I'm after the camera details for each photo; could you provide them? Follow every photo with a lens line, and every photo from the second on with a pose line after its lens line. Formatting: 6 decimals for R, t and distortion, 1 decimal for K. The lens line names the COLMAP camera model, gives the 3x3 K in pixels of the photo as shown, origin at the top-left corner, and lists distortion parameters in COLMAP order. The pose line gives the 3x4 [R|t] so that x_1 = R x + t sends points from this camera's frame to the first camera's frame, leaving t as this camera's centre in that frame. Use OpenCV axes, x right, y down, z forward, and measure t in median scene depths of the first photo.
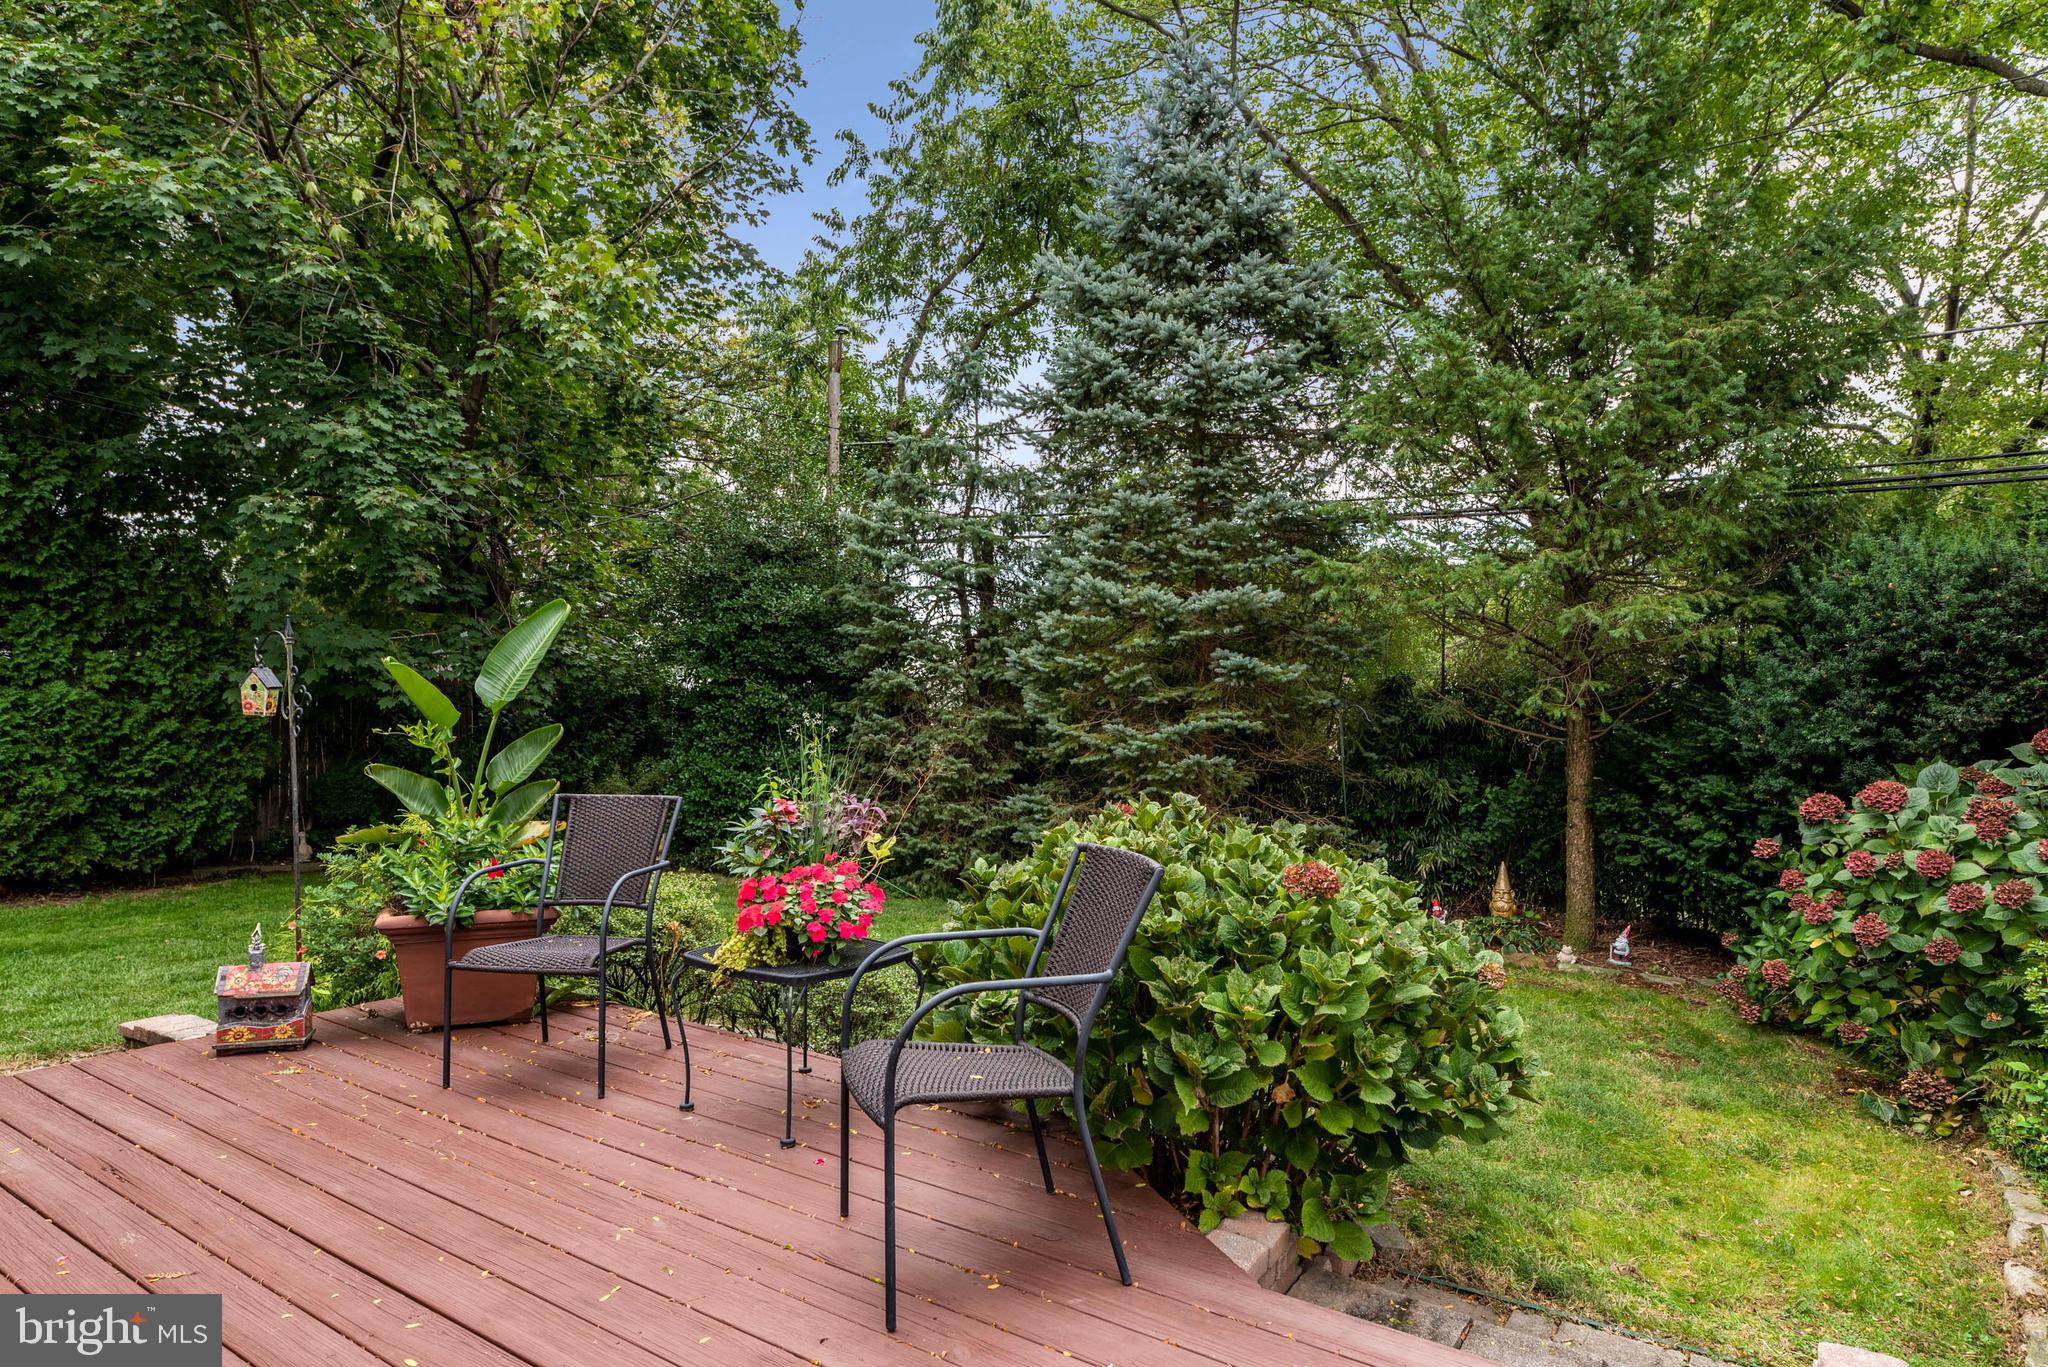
lens RADIAL K [[1176.6, 0, 1018.3], [0, 1176.6, 685.8], [0, 0, 1]] dist [-0.000916, 0.001797]
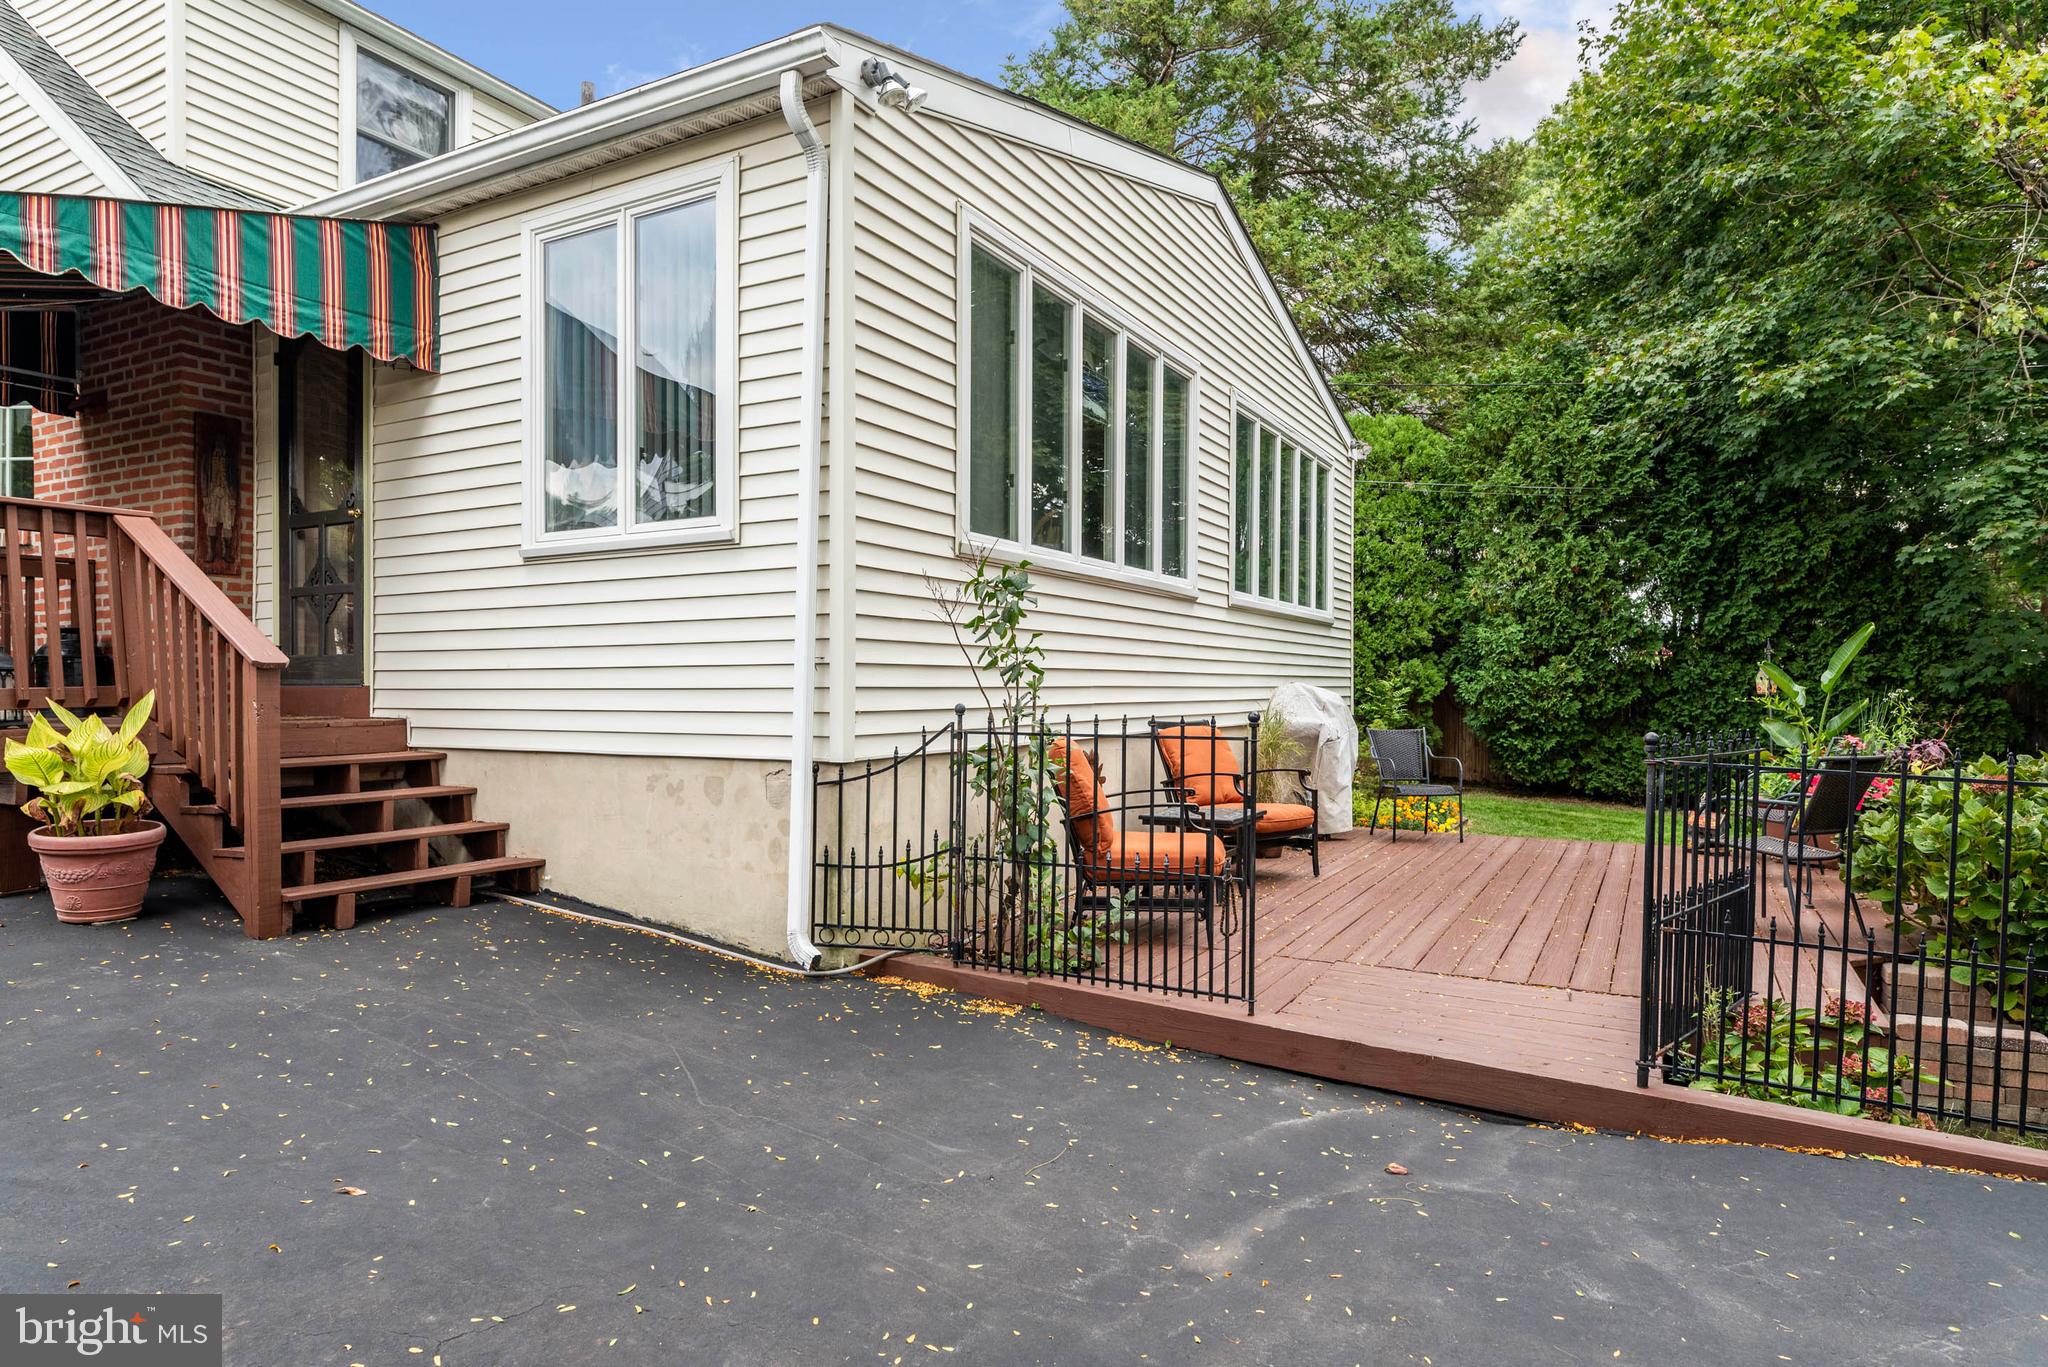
lens RADIAL K [[1176.6, 0, 1018.3], [0, 1176.6, 685.8], [0, 0, 1]] dist [-0.000916, 0.001797]
pose [[0.103760, -0.001516, -0.994601, 0.587549], [0.001853, 0.999997, -0.001331, 0.008617], [0.994601, -0.001705, 0.103762, -0.193064]]
